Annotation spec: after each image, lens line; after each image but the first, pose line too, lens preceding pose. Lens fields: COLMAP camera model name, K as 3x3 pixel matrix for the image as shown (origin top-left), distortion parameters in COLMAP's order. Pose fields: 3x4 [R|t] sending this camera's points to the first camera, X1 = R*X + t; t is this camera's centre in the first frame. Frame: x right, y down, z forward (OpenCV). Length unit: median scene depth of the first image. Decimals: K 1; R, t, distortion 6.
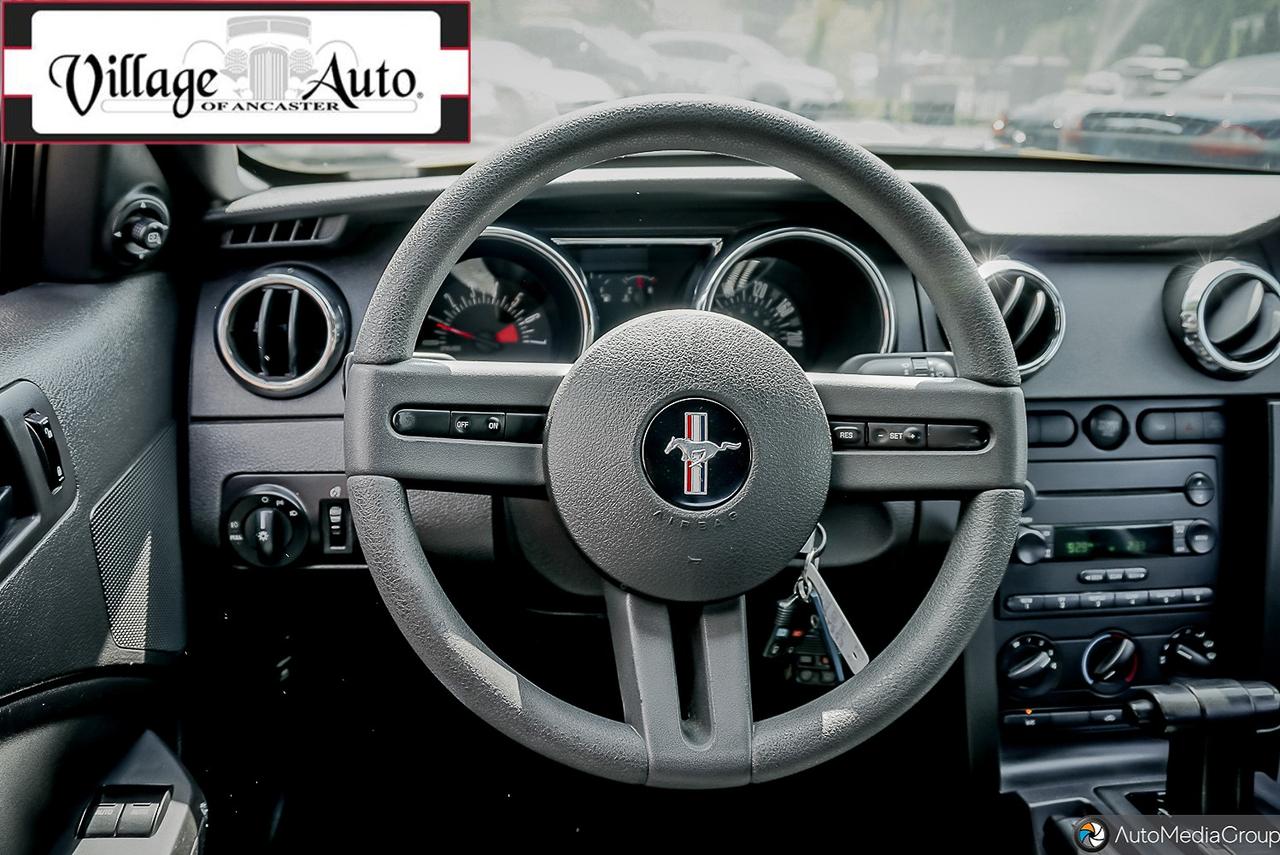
lens RADIAL K [[920.1, 0, 578.5], [0, 920.1, 399.3], [0, 0, 1]] dist [-0.051830, 0.030029]
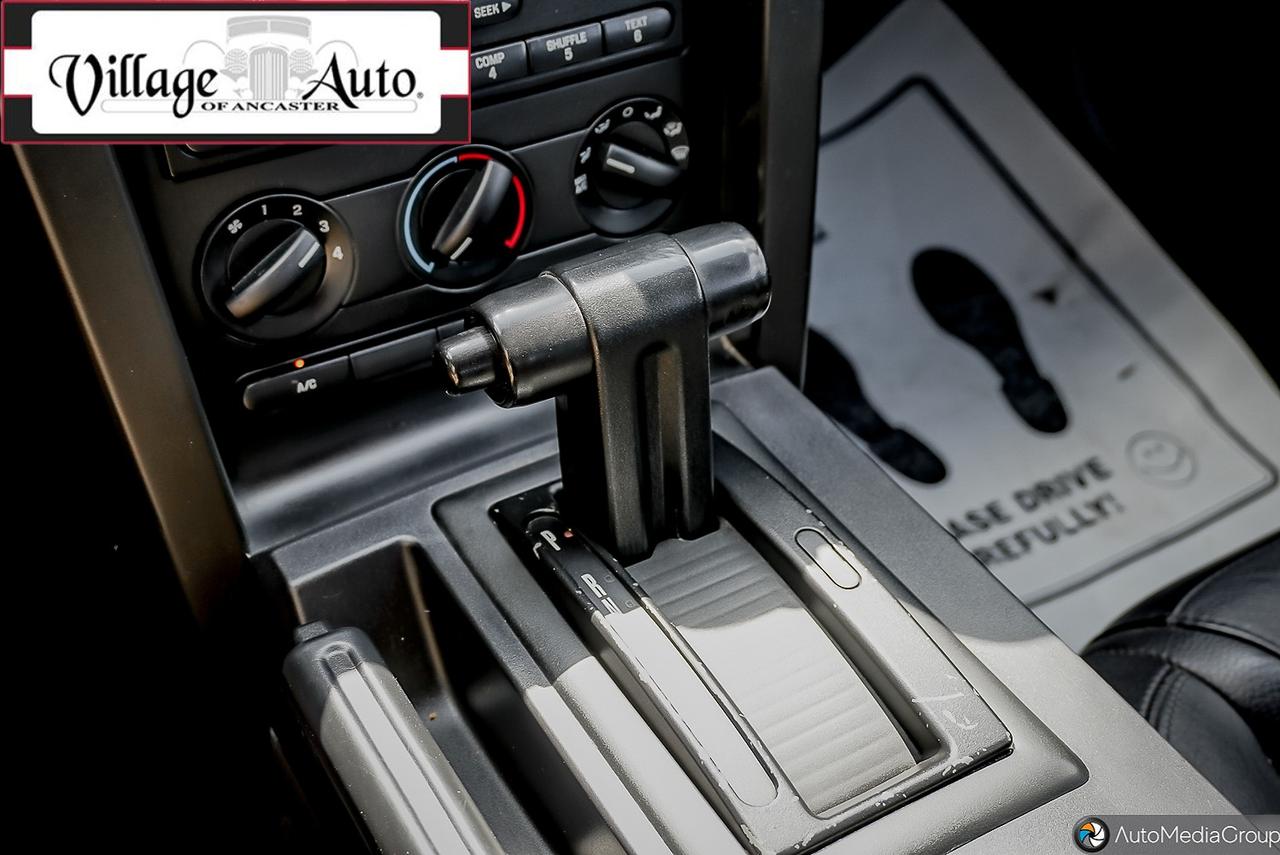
lens RADIAL K [[1478.0, 0, 617.5], [0, 1478.0, 411.6], [0, 0, 1]] dist [0.023866, 0.000000]
pose [[0.907747, -0.260561, 0.328790, 0.395018], [0.080734, 0.877584, 0.472576, 0.039403], [-0.411676, -0.402435, 0.817661, 0.342916]]
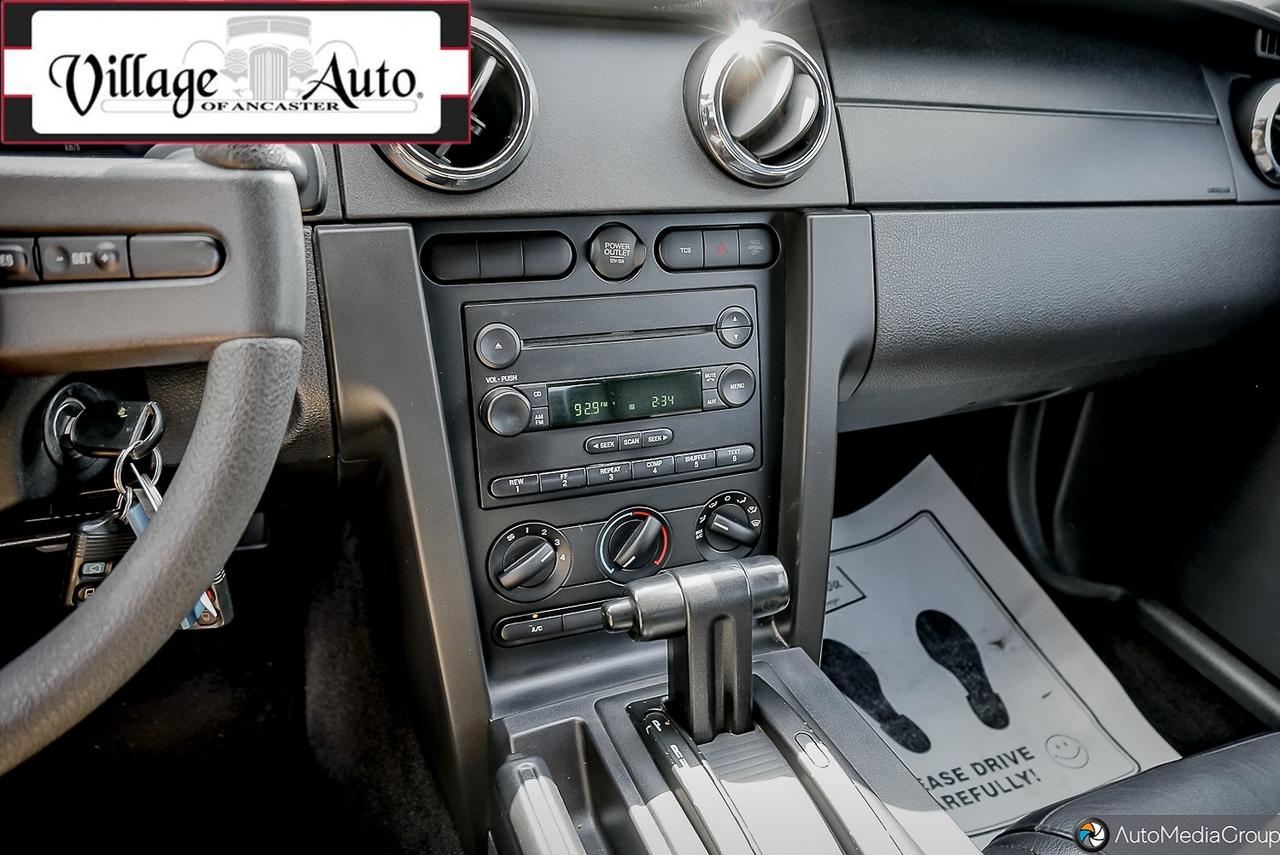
lens RADIAL K [[920.1, 0, 694.4], [0, 920.1, 431.5], [0, 0, 1]] dist [-0.051830, 0.030029]
pose [[0.948685, -0.084243, 0.304794, 0.397246], [0.029337, 0.983151, 0.180423, 0.041767], [-0.314858, -0.162223, 0.935173, 0.223850]]
